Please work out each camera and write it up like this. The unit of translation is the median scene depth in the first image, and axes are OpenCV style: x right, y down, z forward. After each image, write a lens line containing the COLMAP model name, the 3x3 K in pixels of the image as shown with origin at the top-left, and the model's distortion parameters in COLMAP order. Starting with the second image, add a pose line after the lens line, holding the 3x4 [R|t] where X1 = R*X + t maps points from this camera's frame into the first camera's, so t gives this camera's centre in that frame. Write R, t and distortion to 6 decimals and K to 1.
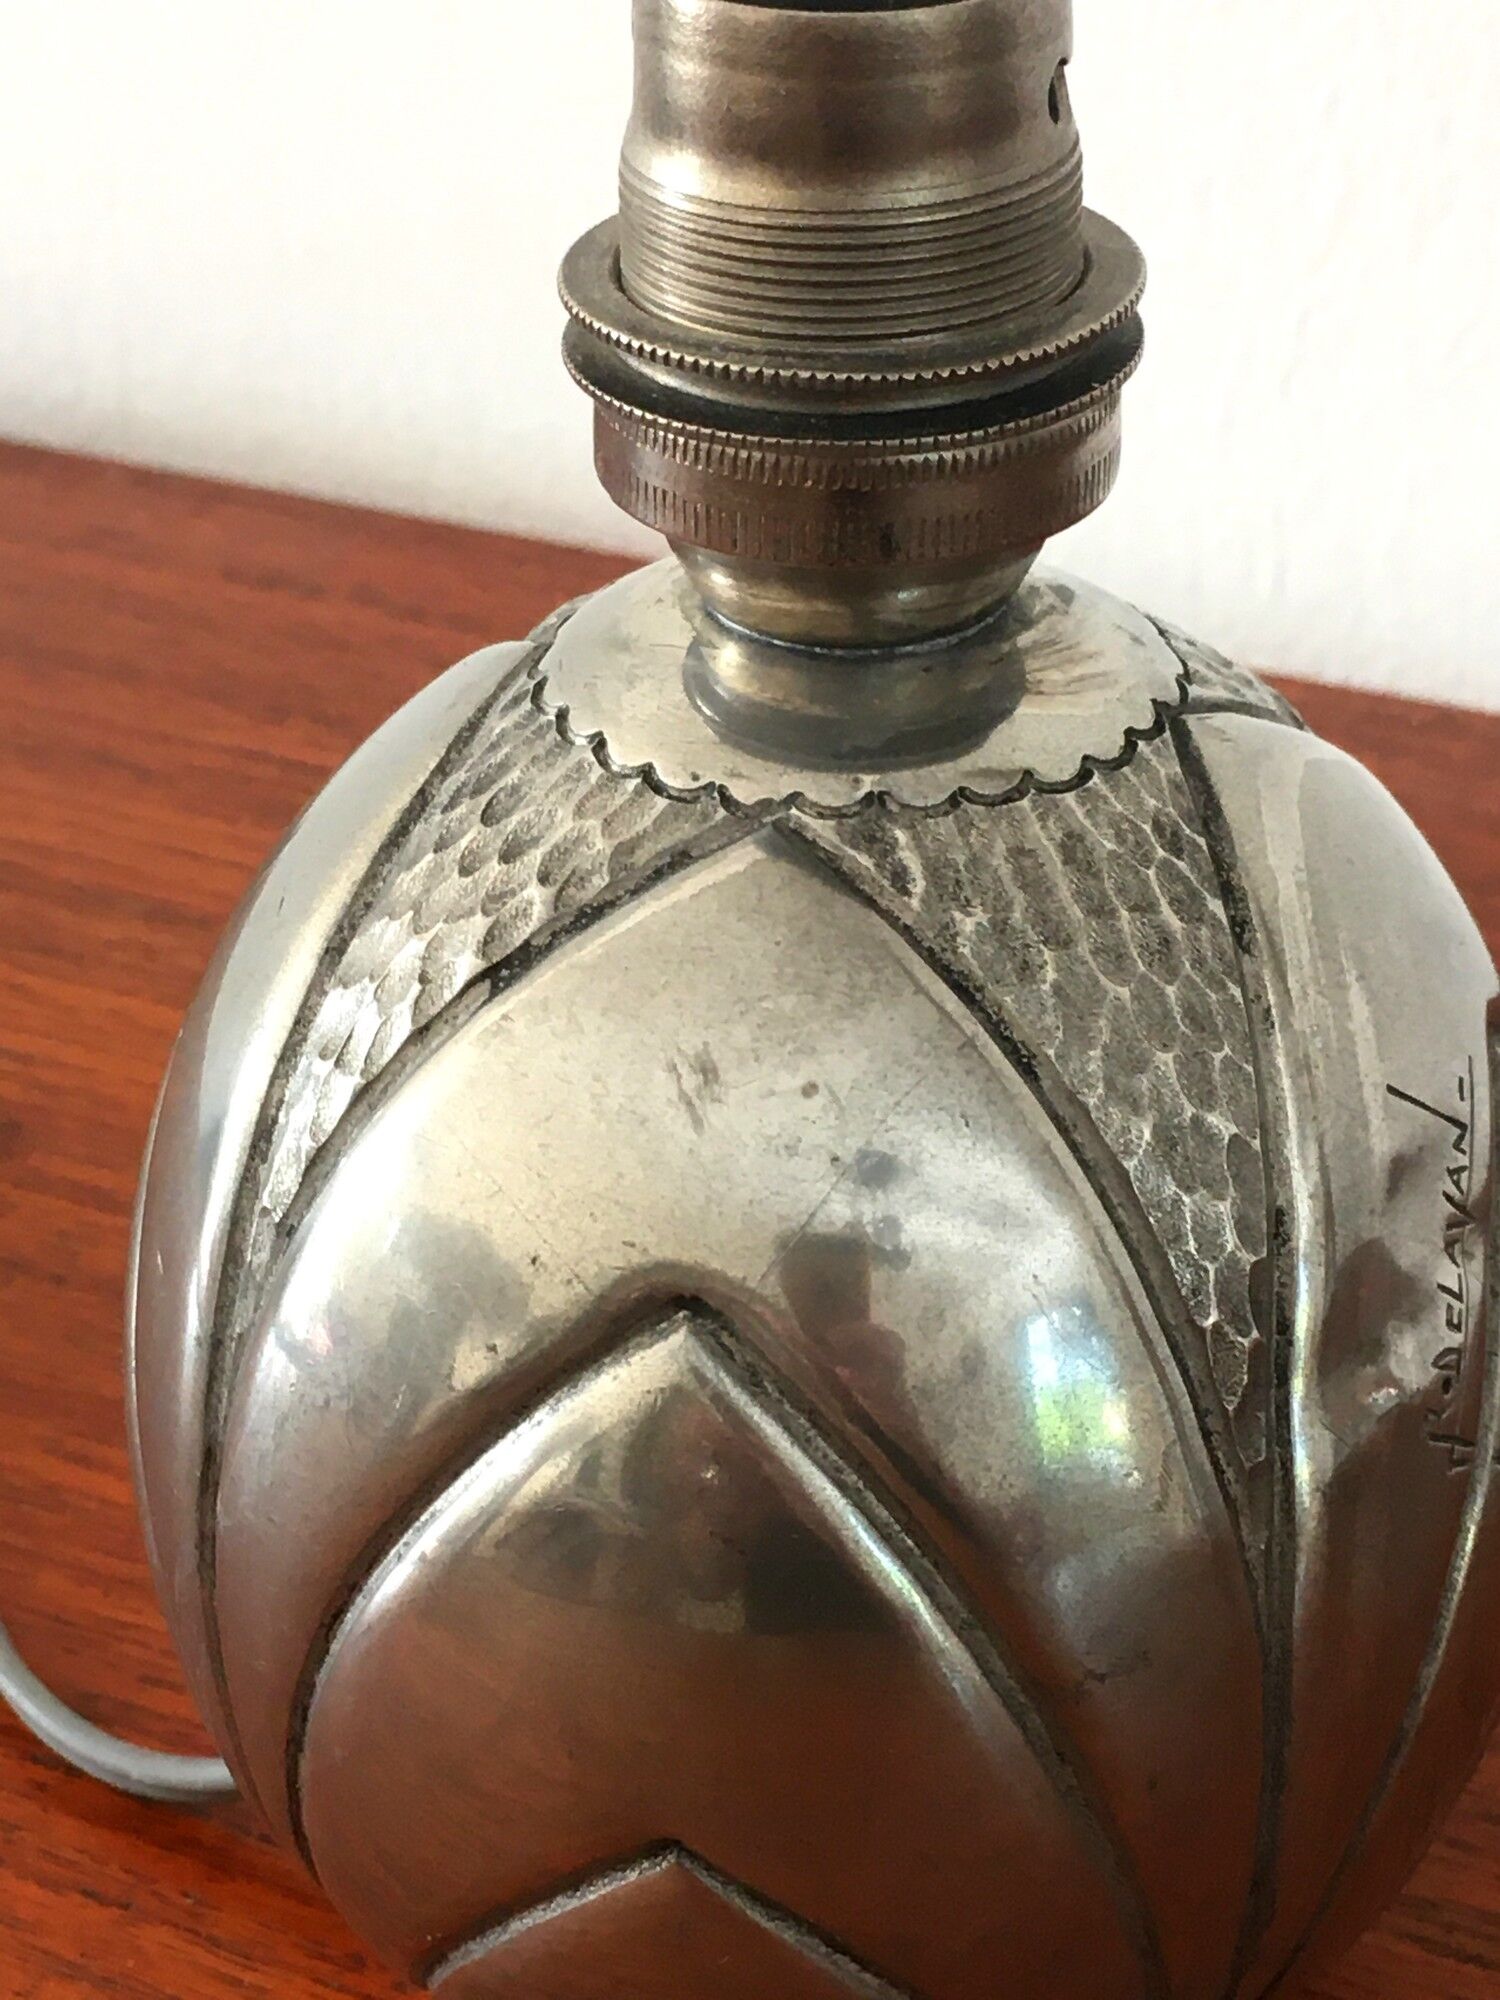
lens RADIAL K [[4063.4, 0, 749.9], [0, 4063.4, 998.0], [0, 0, 1]] dist [0.141889, 0.000000]
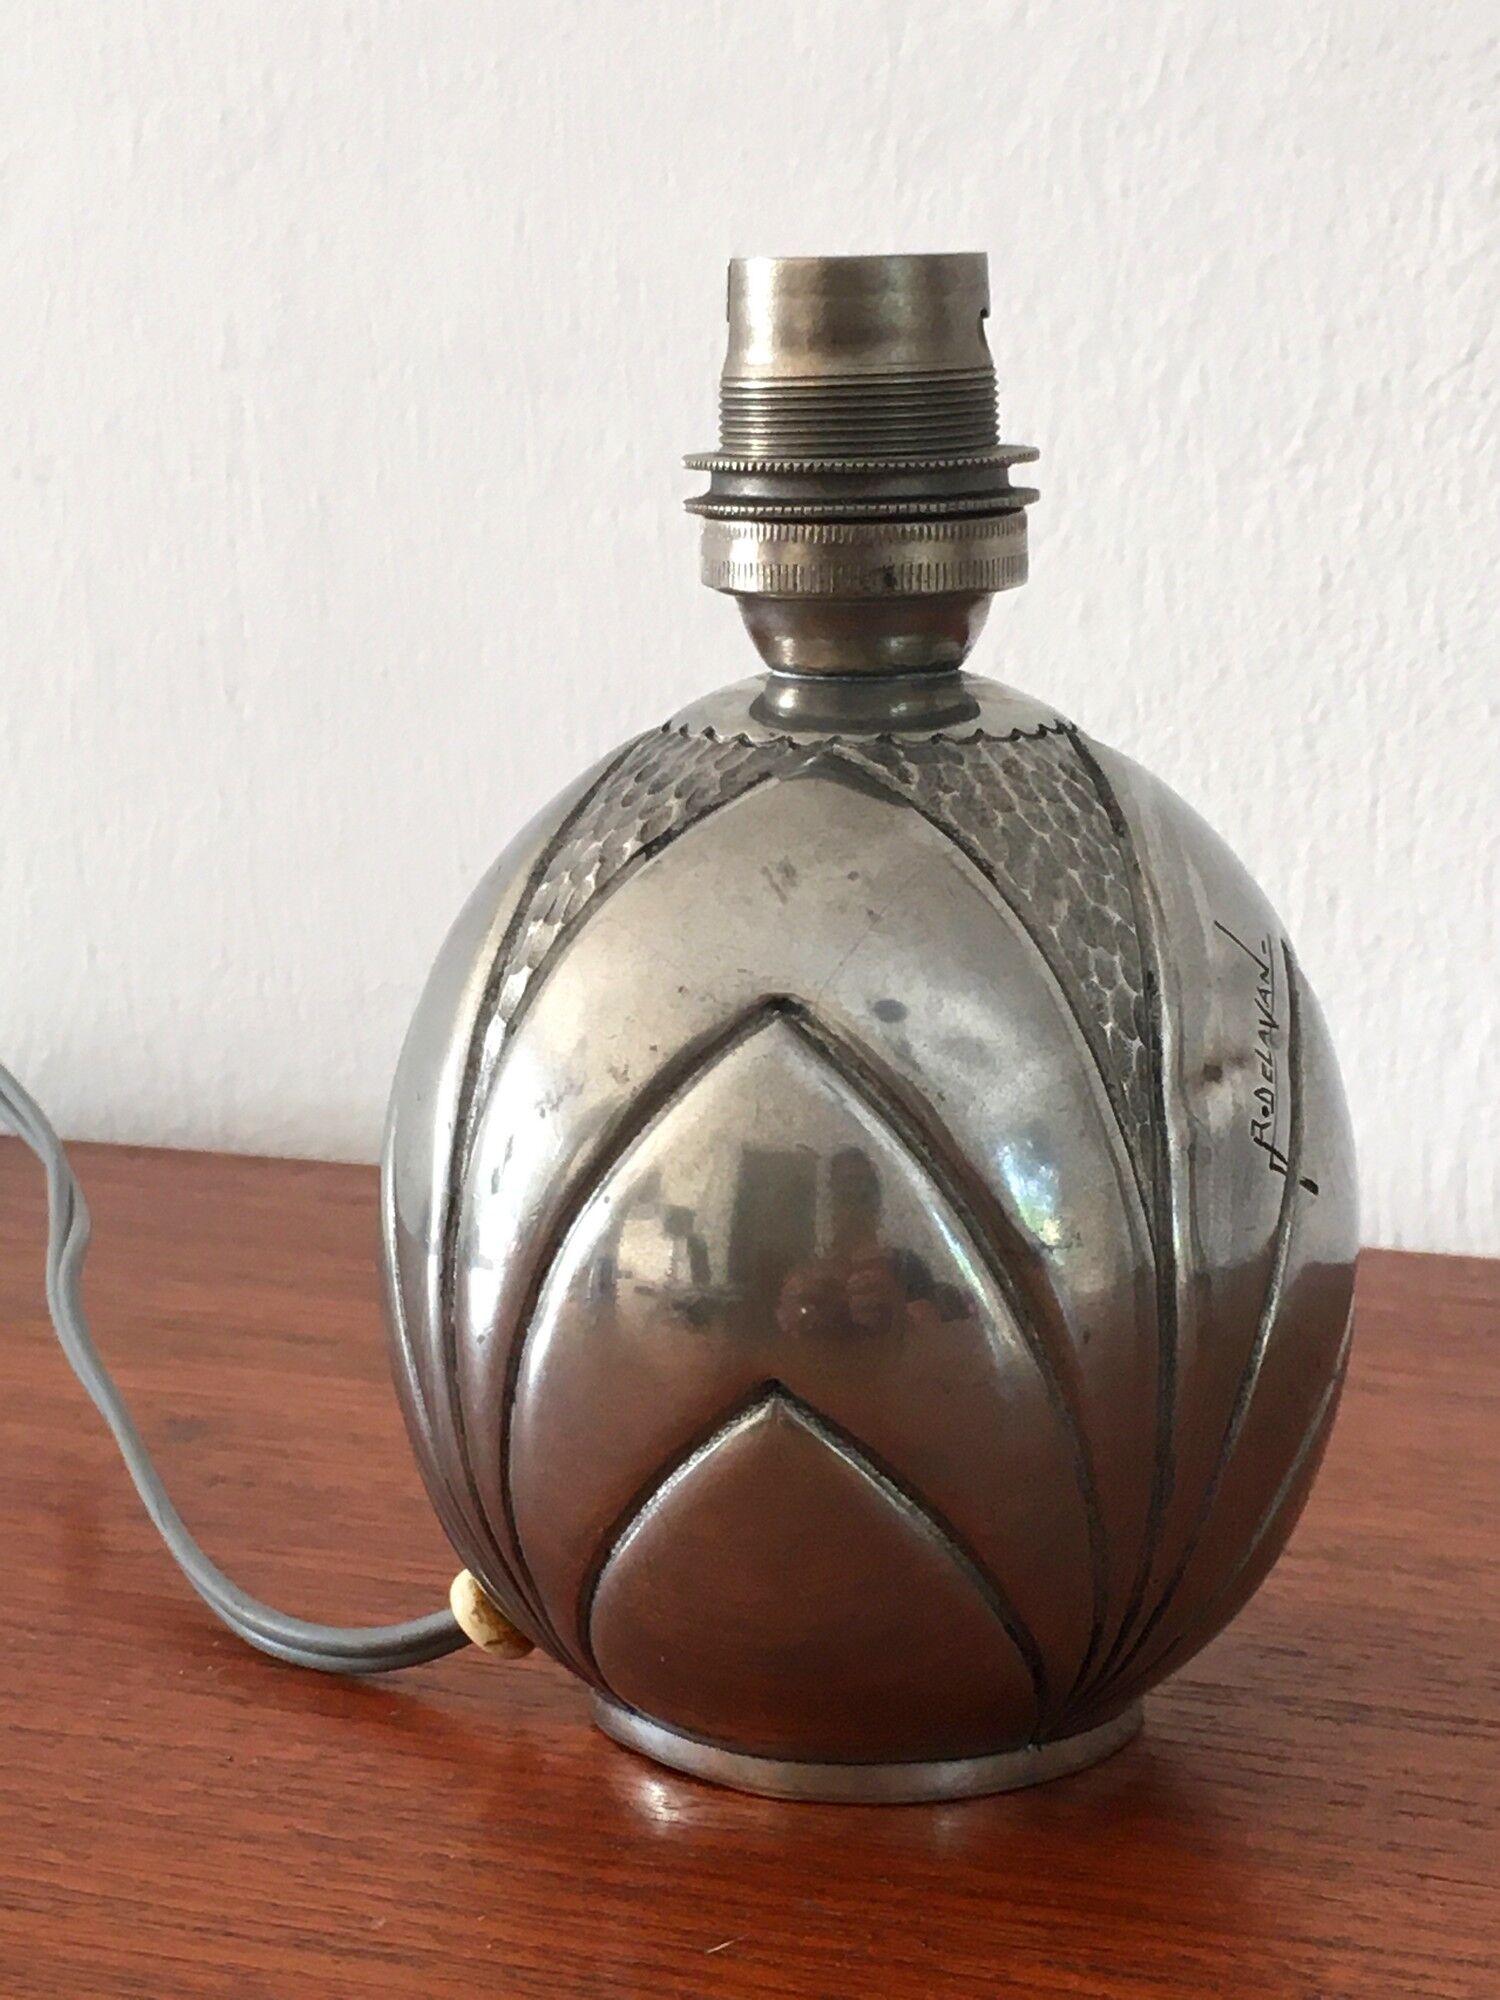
lens RADIAL K [[4063.4, 0, 742.9], [0, 4063.4, 1003.9], [0, 0, 1]] dist [0.141889, 0.000000]
pose [[0.999472, -0.010324, 0.030809, -0.075608], [0.020353, 0.938040, -0.345928, 0.599972], [-0.025329, 0.346372, 0.937755, -0.464595]]
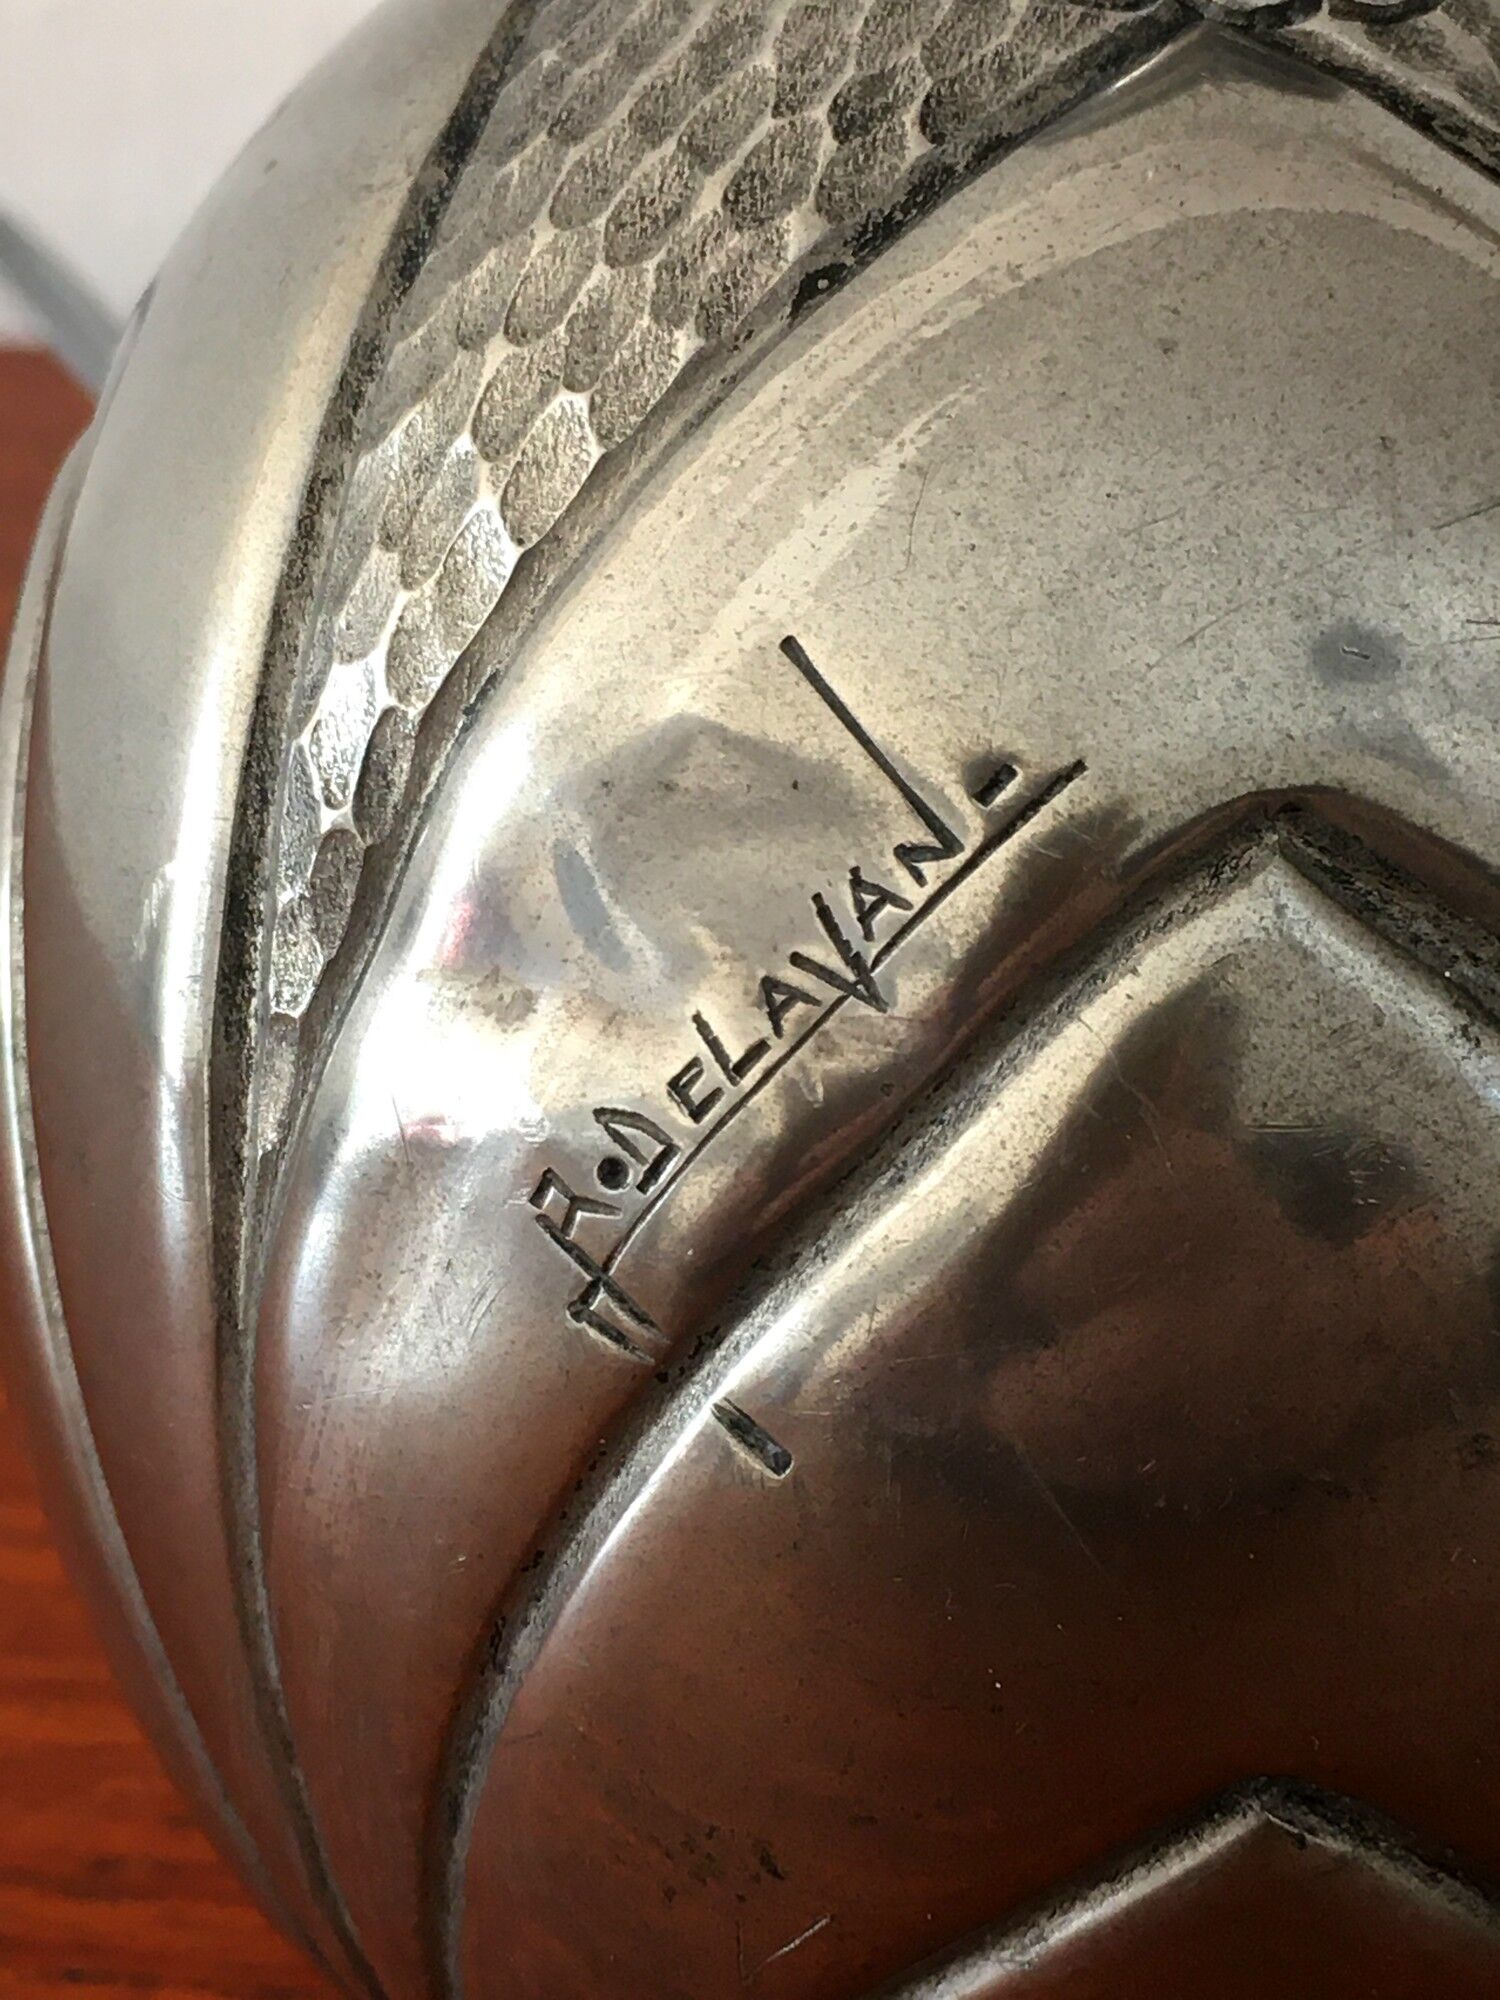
lens RADIAL K [[4063.4, 0, 750.0], [0, 4063.4, 1003.3], [0, 0, 1]] dist [0.141889, 0.000000]
pose [[0.280146, 0.456429, -0.844506, 0.645015], [-0.491884, 0.823719, 0.282023, -0.090162], [0.824360, 0.336391, 0.455272, 0.775472]]
